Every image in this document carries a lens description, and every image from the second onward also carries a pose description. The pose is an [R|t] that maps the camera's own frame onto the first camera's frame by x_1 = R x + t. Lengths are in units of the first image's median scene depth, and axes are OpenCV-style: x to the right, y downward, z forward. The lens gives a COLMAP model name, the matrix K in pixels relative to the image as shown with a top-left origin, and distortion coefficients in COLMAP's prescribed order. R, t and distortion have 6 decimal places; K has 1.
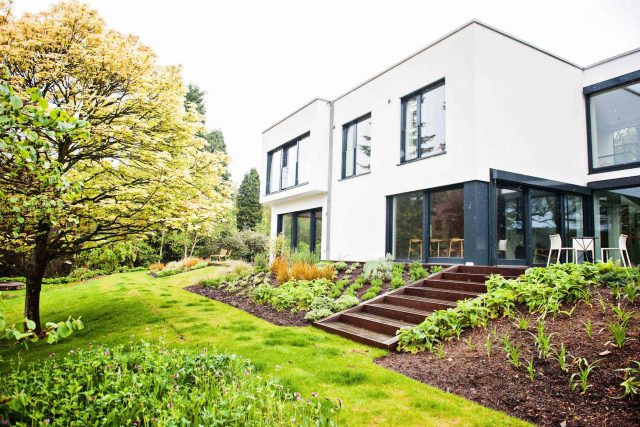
lens RADIAL K [[445.6, 0, 320.0], [0, 445.6, 213.5], [0, 0, 1]] dist [-0.040591, -0.000844]
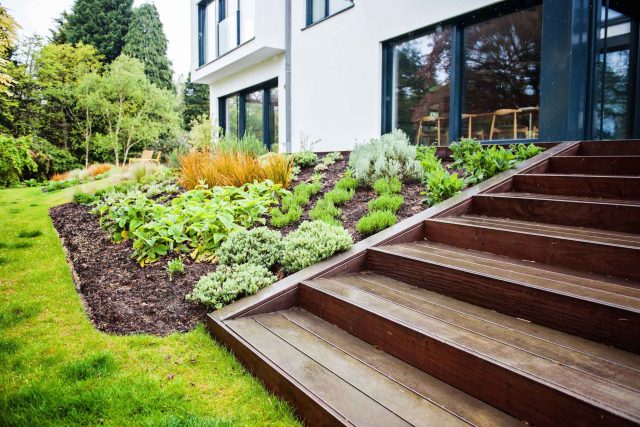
lens RADIAL K [[445.6, 0, 320.0], [0, 445.6, 213.5], [0, 0, 1]] dist [-0.040591, -0.000844]
pose [[0.997686, -0.032512, 0.059712, 0.033993], [0.019889, 0.979400, 0.200949, 0.085401], [-0.065016, -0.199296, 0.977780, 0.527107]]
